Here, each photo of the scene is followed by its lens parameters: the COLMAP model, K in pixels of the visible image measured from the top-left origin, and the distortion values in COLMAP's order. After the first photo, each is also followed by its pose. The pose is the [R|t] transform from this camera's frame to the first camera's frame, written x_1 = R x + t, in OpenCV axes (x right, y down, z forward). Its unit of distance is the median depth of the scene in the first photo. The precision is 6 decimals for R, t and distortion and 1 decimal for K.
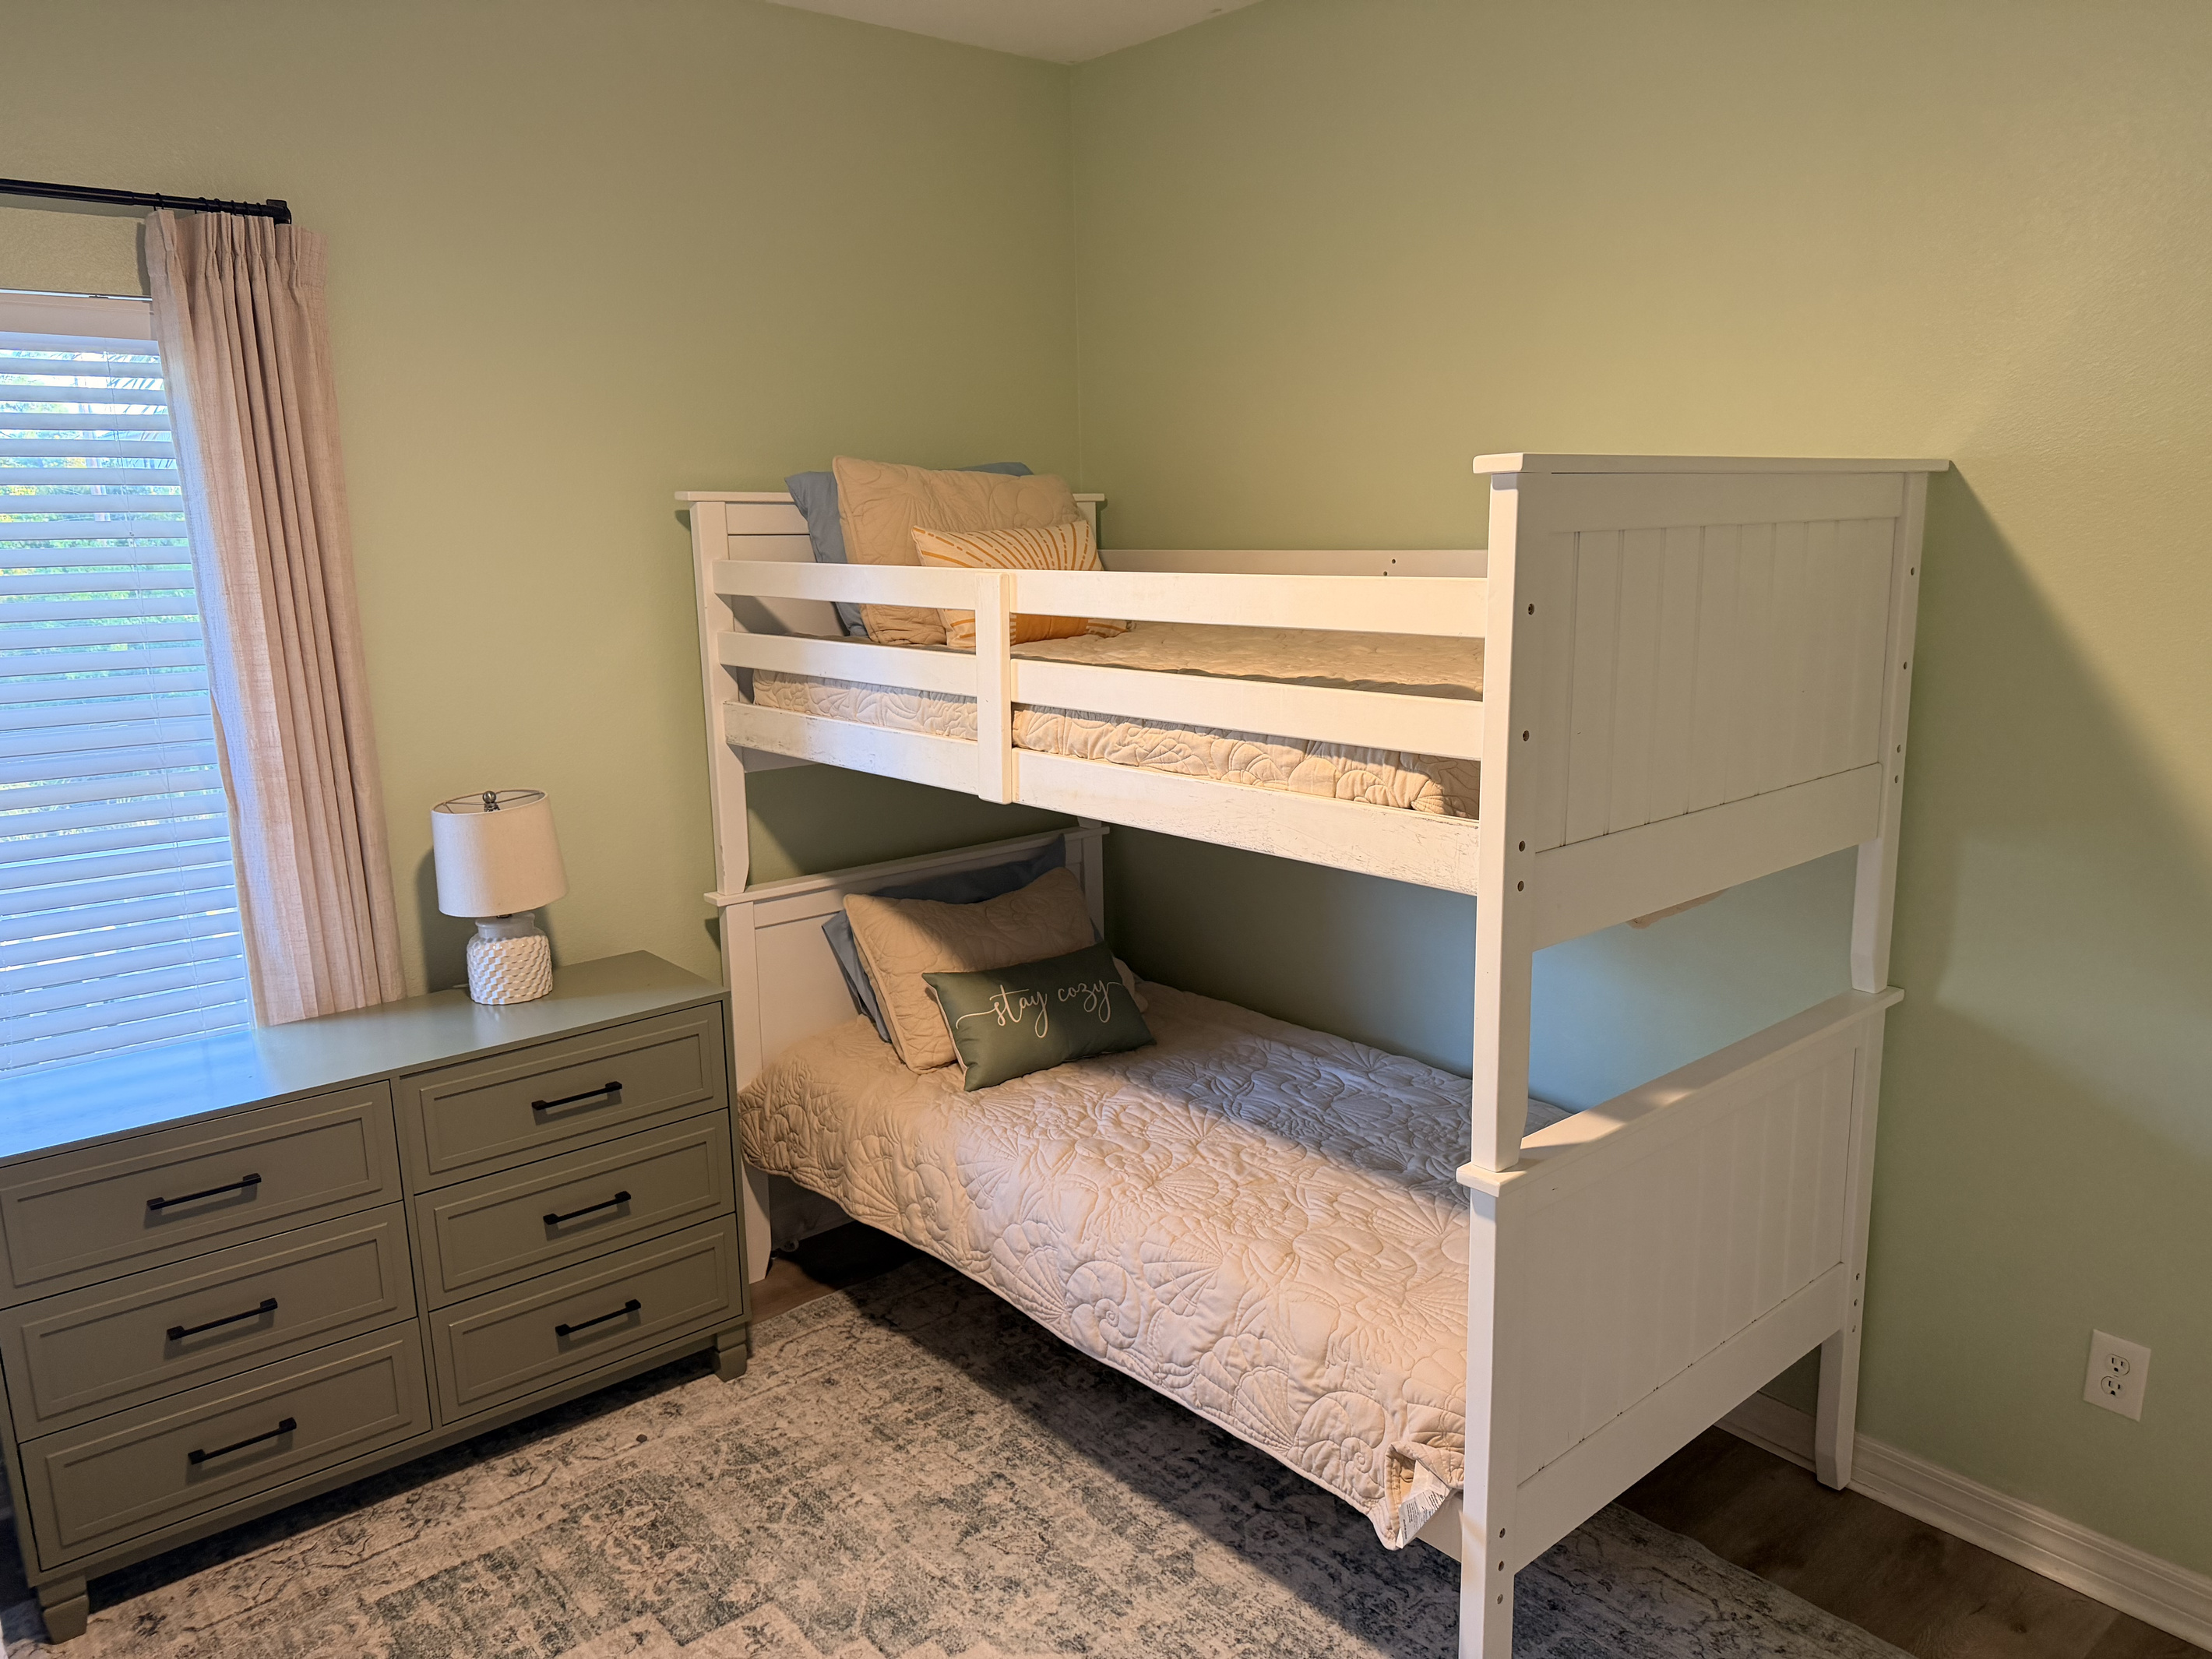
lens RADIAL K [[1548.3, 0, 1106.7], [0, 1548.3, 832.9], [0, 0, 1]] dist [0.000163, -0.005212]
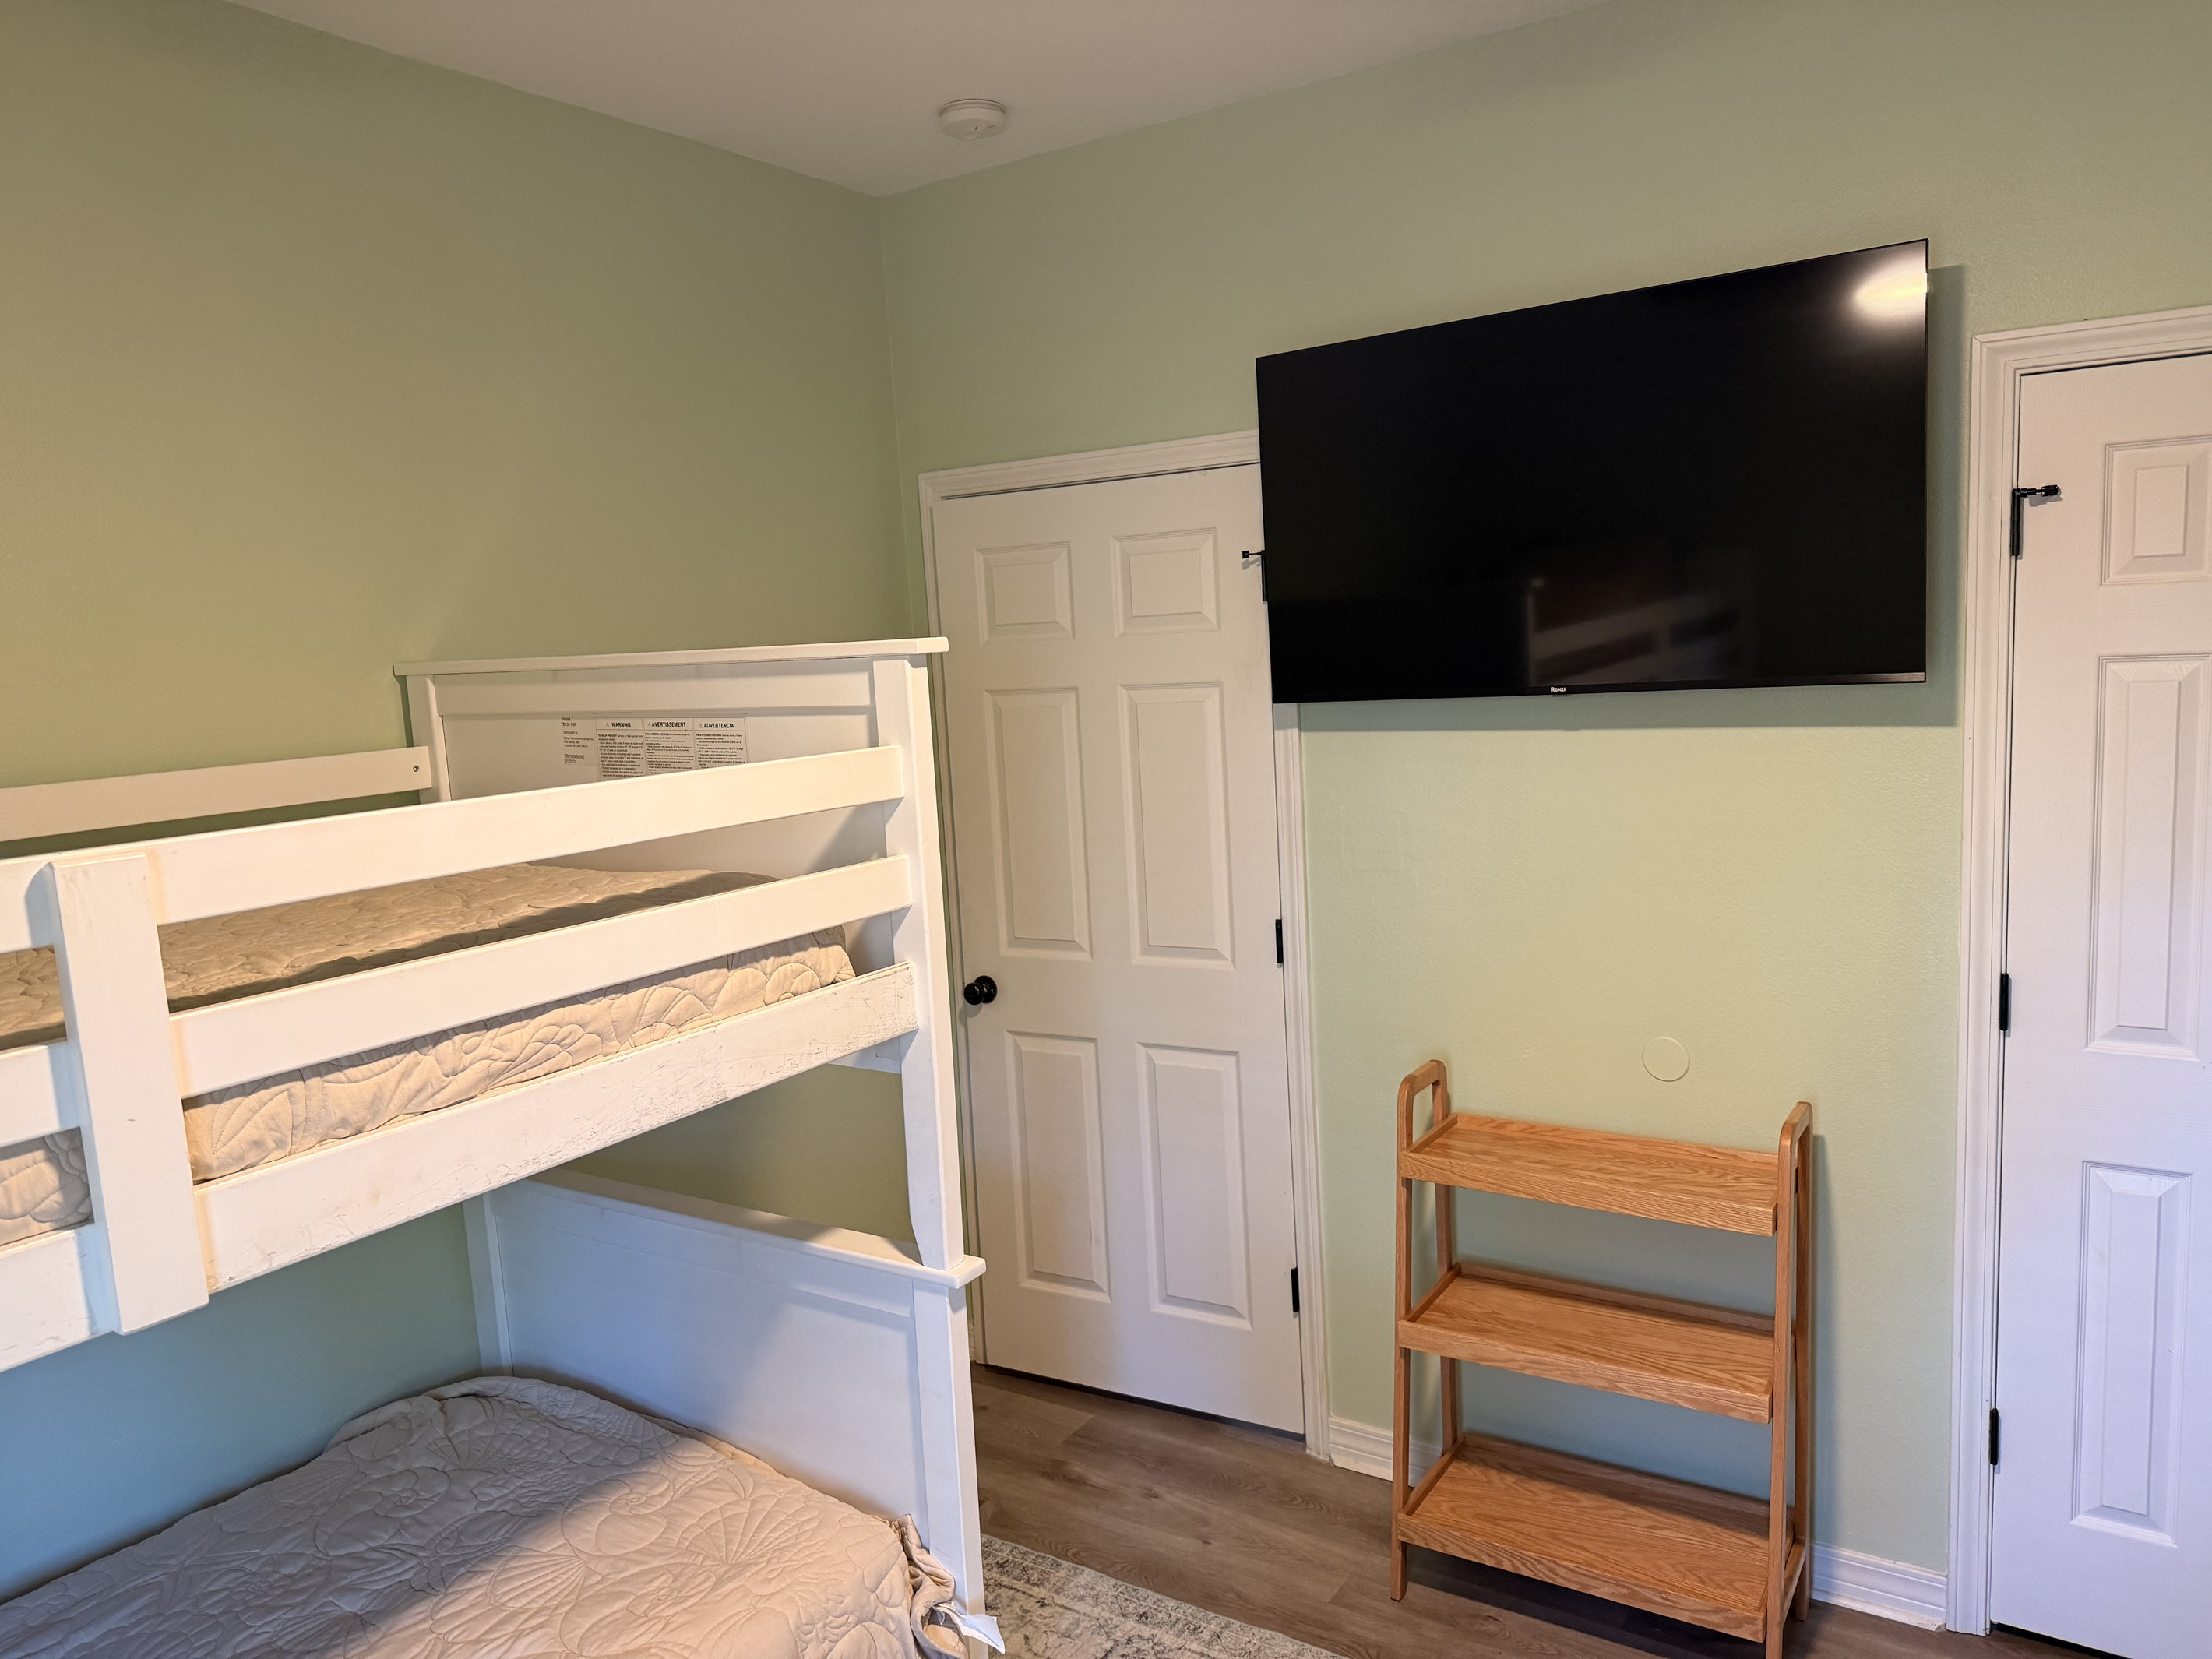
lens RADIAL K [[1548.3, 0, 1106.8], [0, 1548.3, 832.8], [0, 0, 1]] dist [0.000163, -0.005212]
pose [[-0.264487, -0.083486, 0.960769, -0.732333], [0.258950, 0.953512, 0.154141, -0.197457], [-0.928973, 0.289560, -0.230573, 0.945185]]
